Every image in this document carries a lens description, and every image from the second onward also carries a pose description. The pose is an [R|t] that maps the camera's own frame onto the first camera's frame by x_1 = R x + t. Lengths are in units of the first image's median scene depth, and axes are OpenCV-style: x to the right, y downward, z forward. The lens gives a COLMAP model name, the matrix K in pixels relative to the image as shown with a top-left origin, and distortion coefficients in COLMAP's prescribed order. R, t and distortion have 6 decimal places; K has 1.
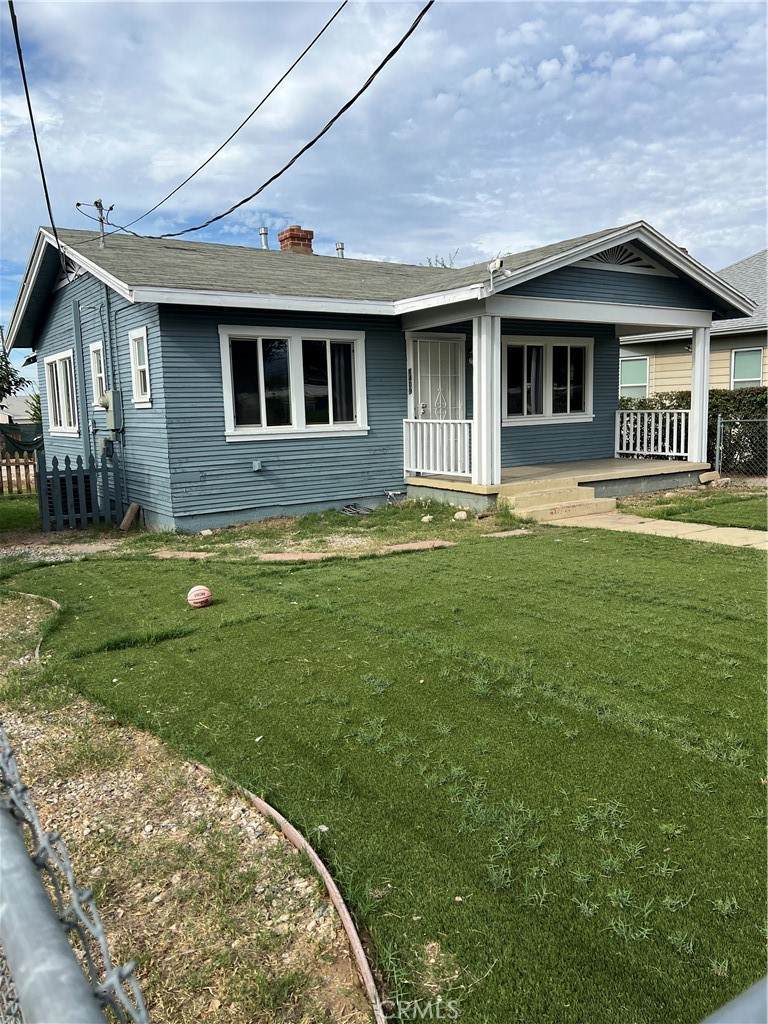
lens RADIAL K [[775.2, 0, 382.5], [0, 775.2, 513.0], [0, 0, 1]] dist [0.014962, -0.011000]
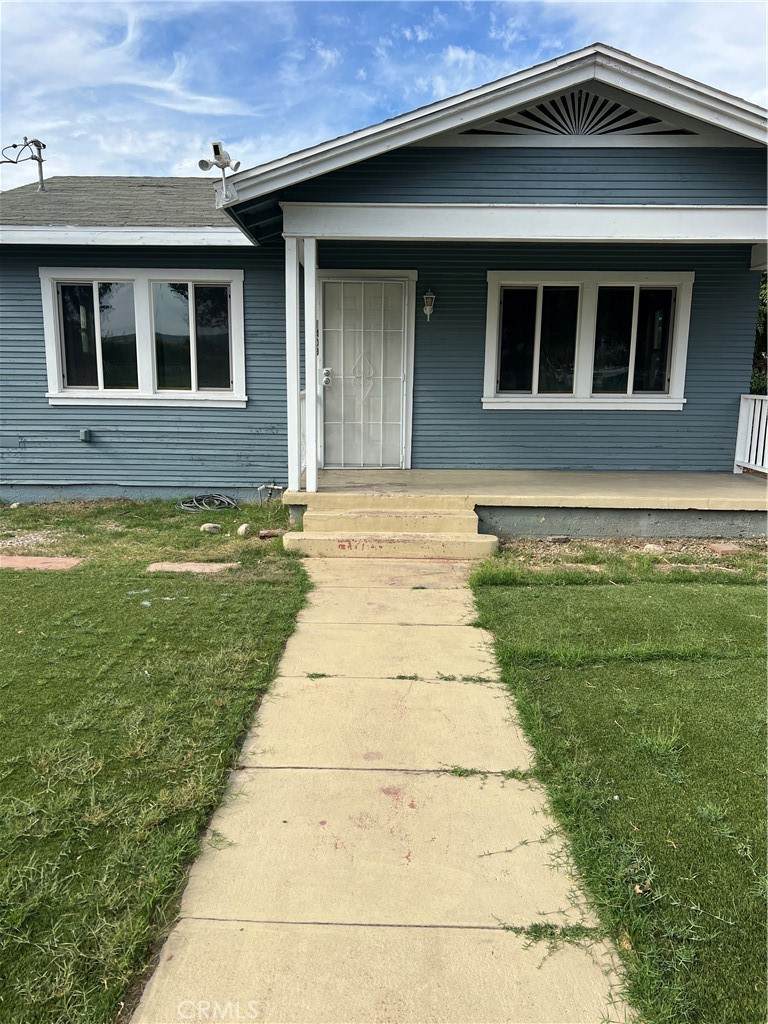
lens RADIAL K [[775.2, 0, 374.5], [0, 775.2, 522.5], [0, 0, 1]] dist [0.014962, -0.011000]
pose [[0.818433, 0.143208, -0.556469, 0.553192], [-0.111843, 0.989625, 0.090188, -0.074651], [0.563612, -0.011576, 0.825959, 0.453391]]
